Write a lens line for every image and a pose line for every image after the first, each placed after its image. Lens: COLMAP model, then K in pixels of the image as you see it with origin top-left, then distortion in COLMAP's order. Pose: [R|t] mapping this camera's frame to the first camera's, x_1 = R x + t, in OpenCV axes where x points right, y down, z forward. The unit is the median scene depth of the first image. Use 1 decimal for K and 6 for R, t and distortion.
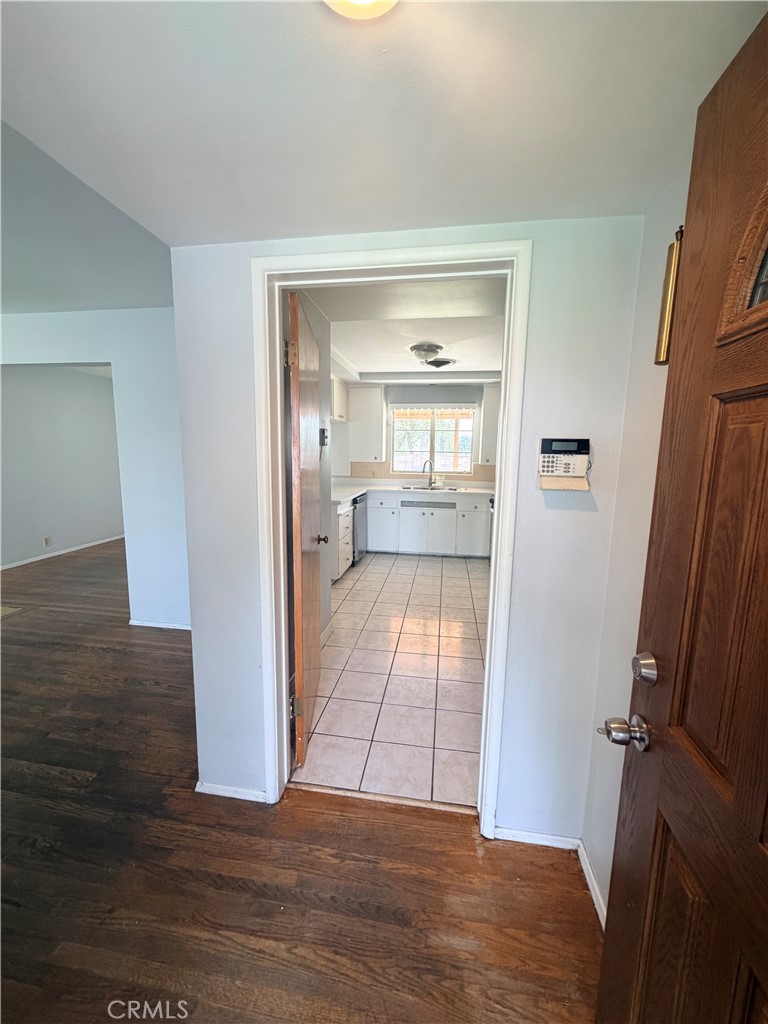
lens RADIAL K [[408.9, 0, 384.0], [0, 408.9, 512.0], [0, 0, 1]] dist [0.001565, 0.000093]
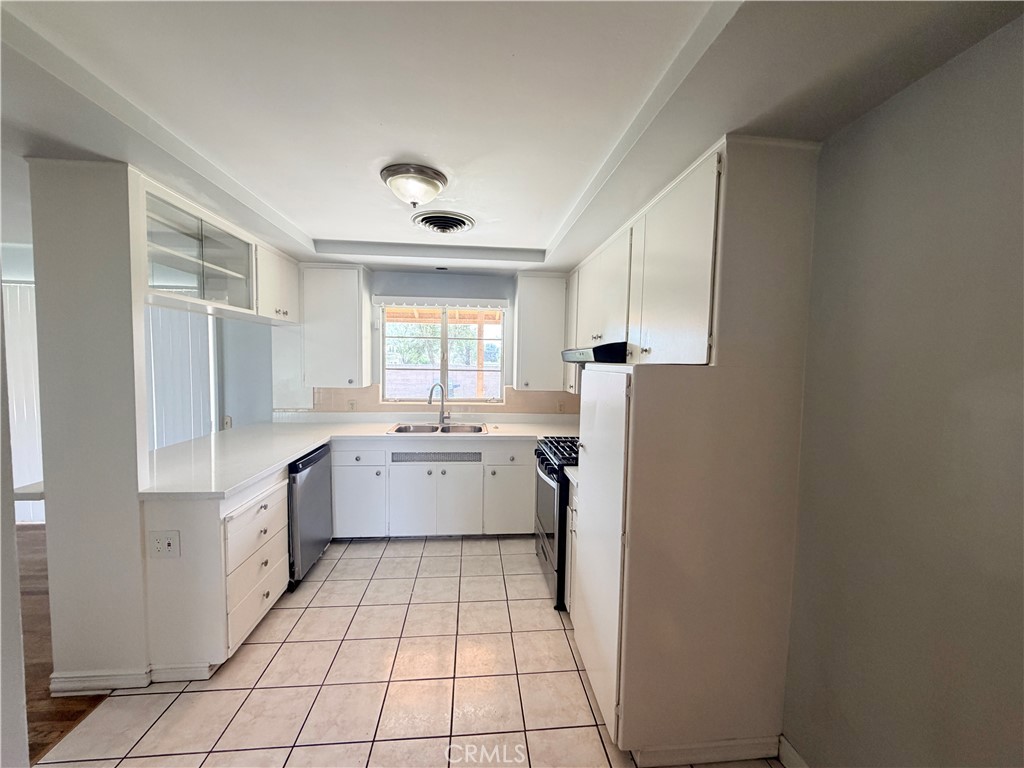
lens RADIAL K [[408.9, 0, 512.0], [0, 408.9, 384.0], [0, 0, 1]] dist [0.001565, 0.000093]
pose [[0.969638, -0.012821, 0.244207, 0.065516], [0.033542, 0.996159, -0.080882, -0.071217], [-0.242232, 0.086617, 0.966344, 0.352465]]
